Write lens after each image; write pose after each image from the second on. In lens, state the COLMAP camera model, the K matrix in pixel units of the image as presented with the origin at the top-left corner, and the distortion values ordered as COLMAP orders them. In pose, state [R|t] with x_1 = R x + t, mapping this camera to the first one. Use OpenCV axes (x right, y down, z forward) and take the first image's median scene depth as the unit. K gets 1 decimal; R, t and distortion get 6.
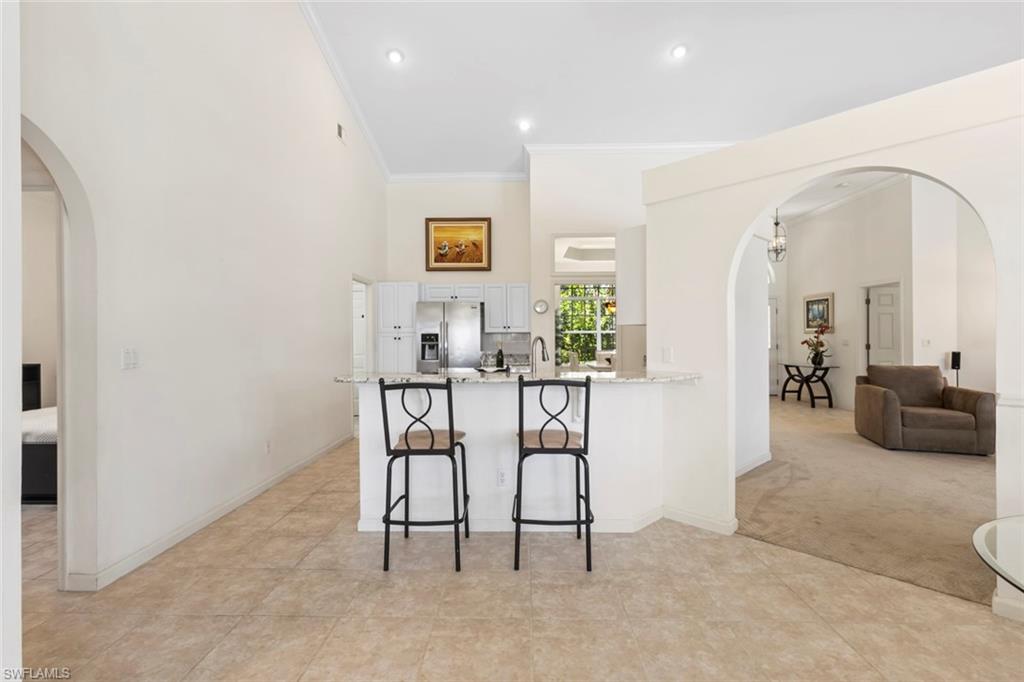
lens RADIAL K [[474.2, 0, 509.6], [0, 474.2, 340.0], [0, 0, 1]] dist [0.003191, 0.001064]
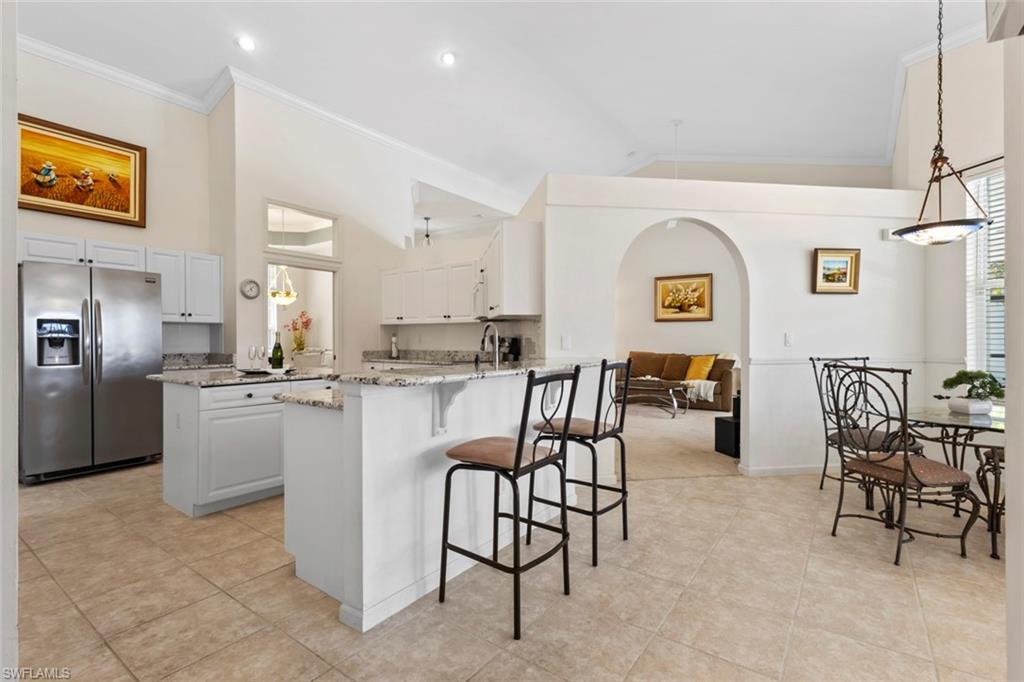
lens RADIAL K [[474.2, 0, 506.6], [0, 474.2, 339.6], [0, 0, 1]] dist [0.003191, 0.001064]
pose [[0.567031, 0.000115, 0.823696, -0.428355], [0.002553, 0.999995, -0.001897, 0.016886], [-0.823692, 0.003179, 0.567028, 0.300247]]
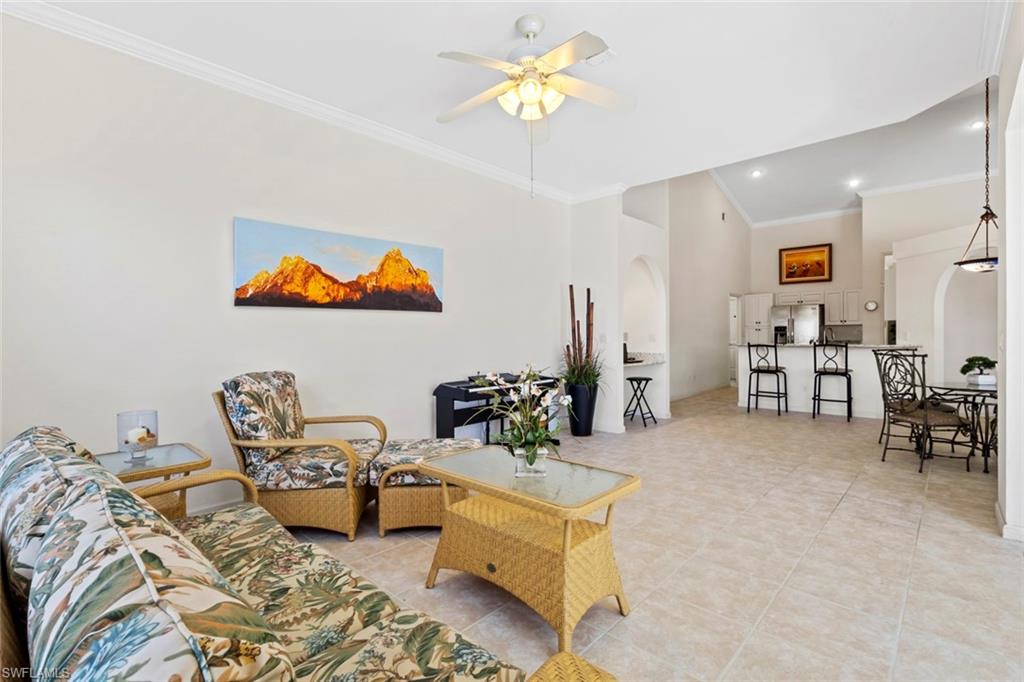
lens RADIAL K [[474.2, 0, 514.8], [0, 474.2, 332.8], [0, 0, 1]] dist [0.003191, 0.001064]
pose [[0.754684, 0.004411, -0.656073, 0.250549], [-0.004253, 0.999989, 0.001831, 0.010781], [0.656074, 0.001409, 0.754695, -0.957336]]
